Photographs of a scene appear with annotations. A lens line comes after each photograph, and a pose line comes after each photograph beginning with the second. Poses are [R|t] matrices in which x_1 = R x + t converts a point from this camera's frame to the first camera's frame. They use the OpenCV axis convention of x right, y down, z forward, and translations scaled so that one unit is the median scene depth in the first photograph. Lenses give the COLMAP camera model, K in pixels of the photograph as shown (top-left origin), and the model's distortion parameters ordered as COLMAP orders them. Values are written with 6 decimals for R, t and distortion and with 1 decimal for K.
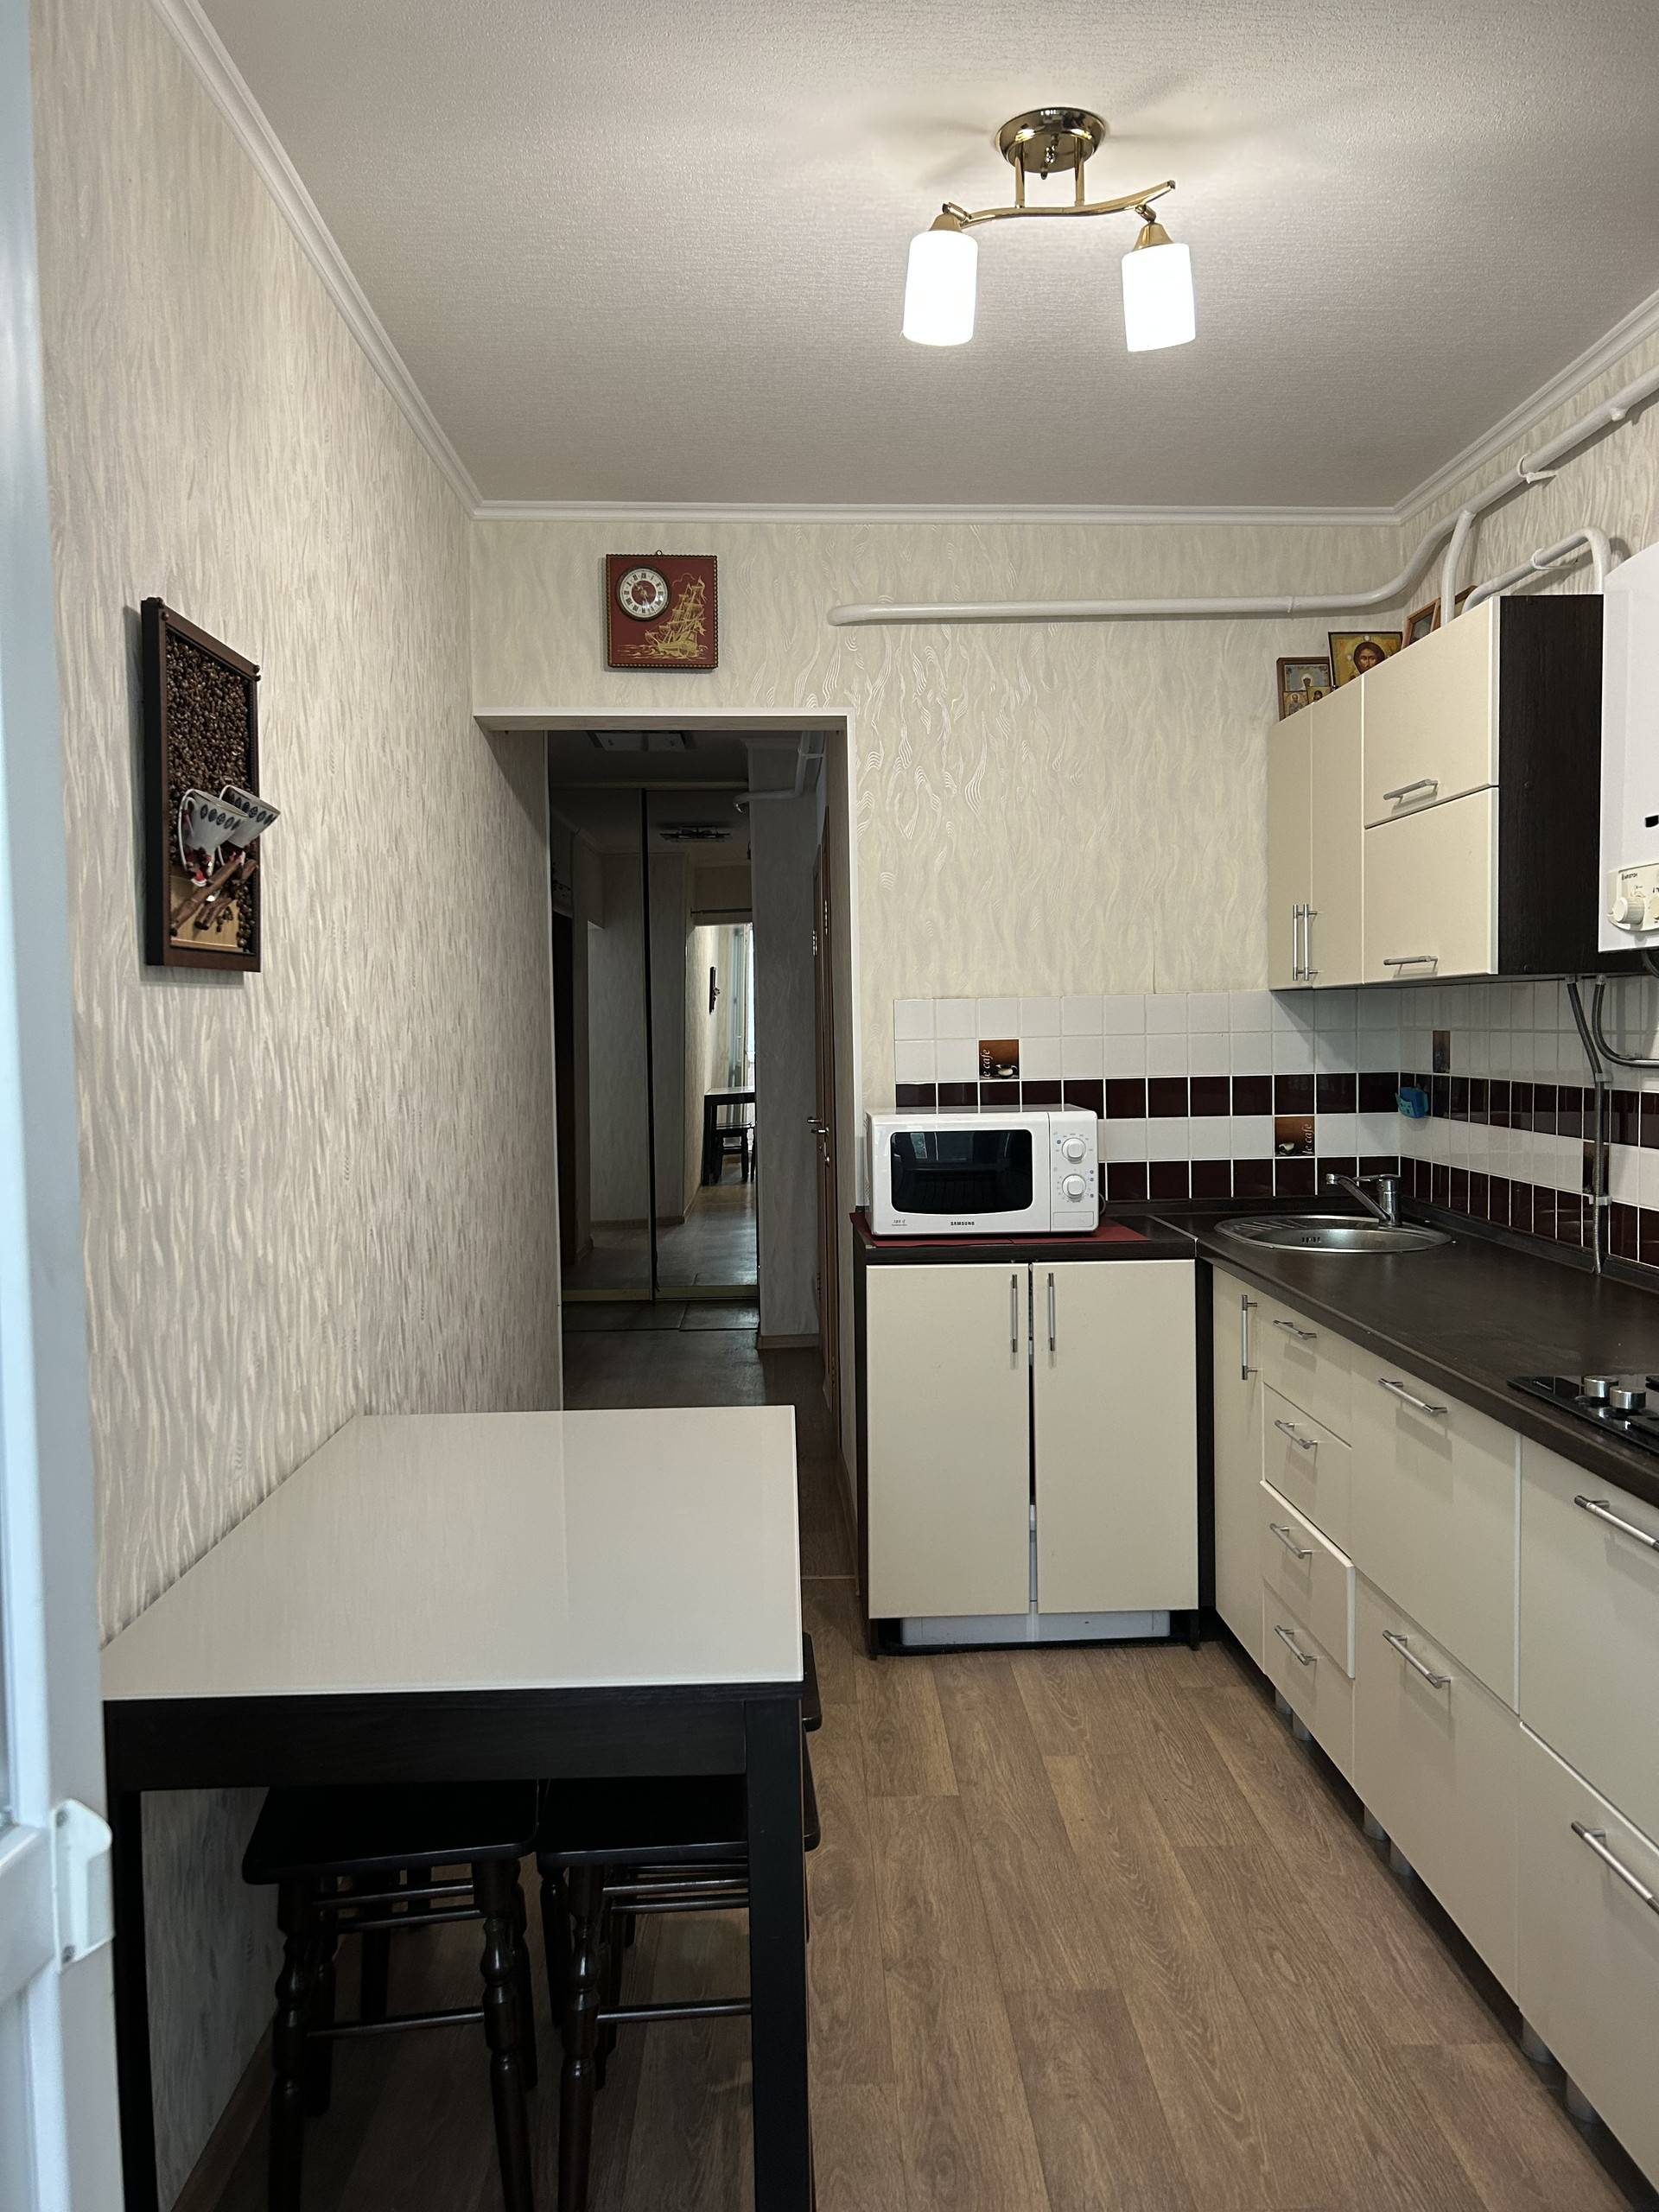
lens RADIAL K [[1679.5, 0, 827.4], [0, 1679.5, 1112.6], [0, 0, 1]] dist [0.015844, 0.002706]
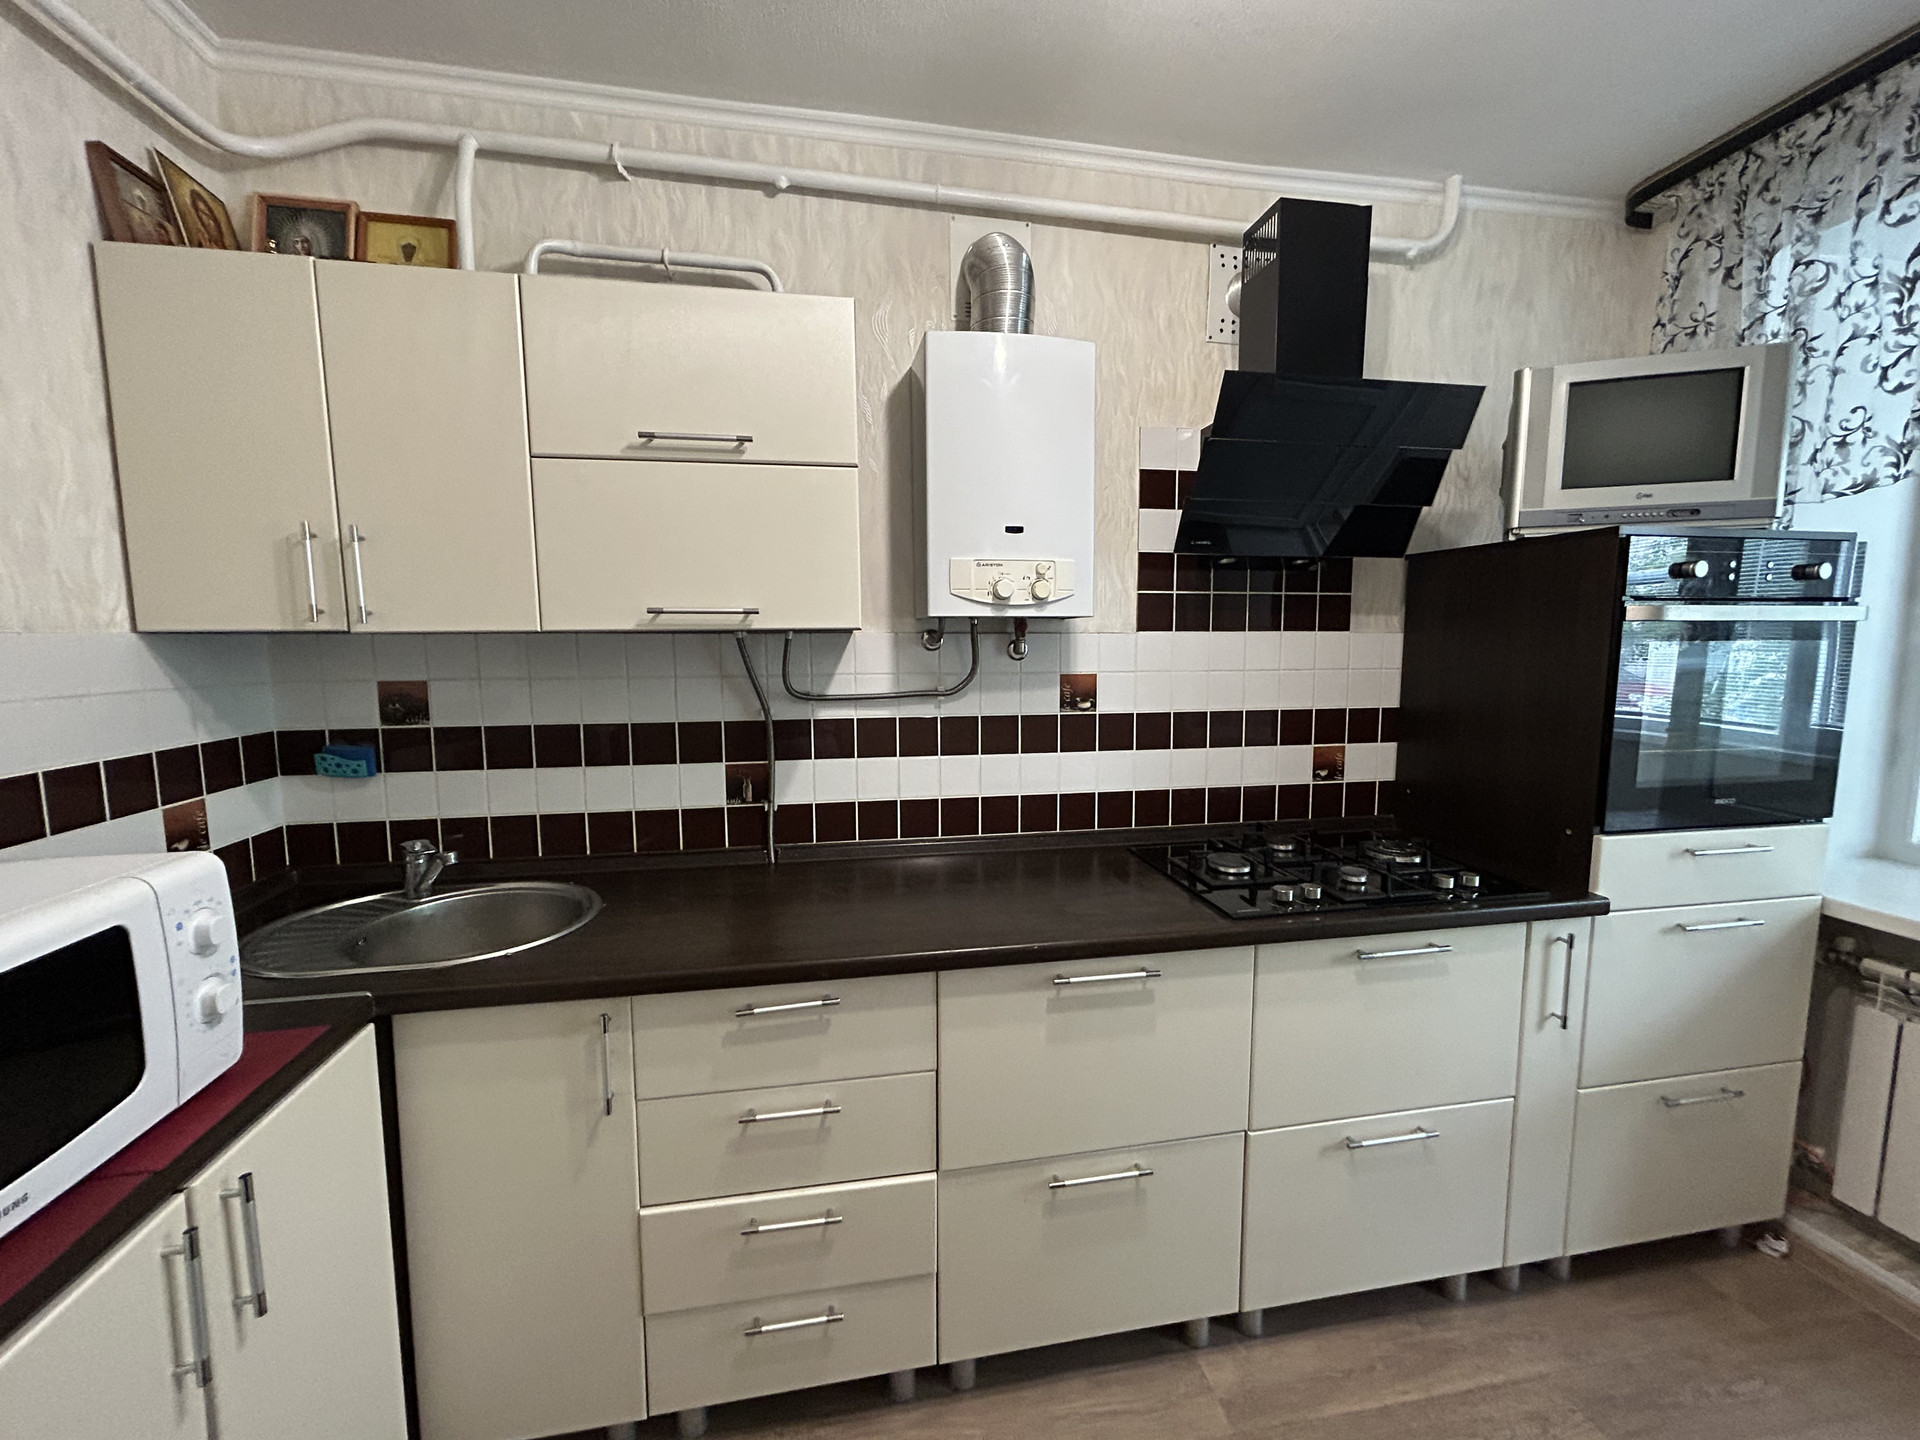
lens RADIAL K [[772.3, 0, 959.9], [0, 772.3, 717.8], [0, 0, 1]] dist [-0.001479, -0.000395]
pose [[-0.148360, -0.082166, 0.985514, -0.120116], [0.059388, 0.994004, 0.091814, -0.052499], [-0.987149, 0.072150, -0.142591, 0.799585]]
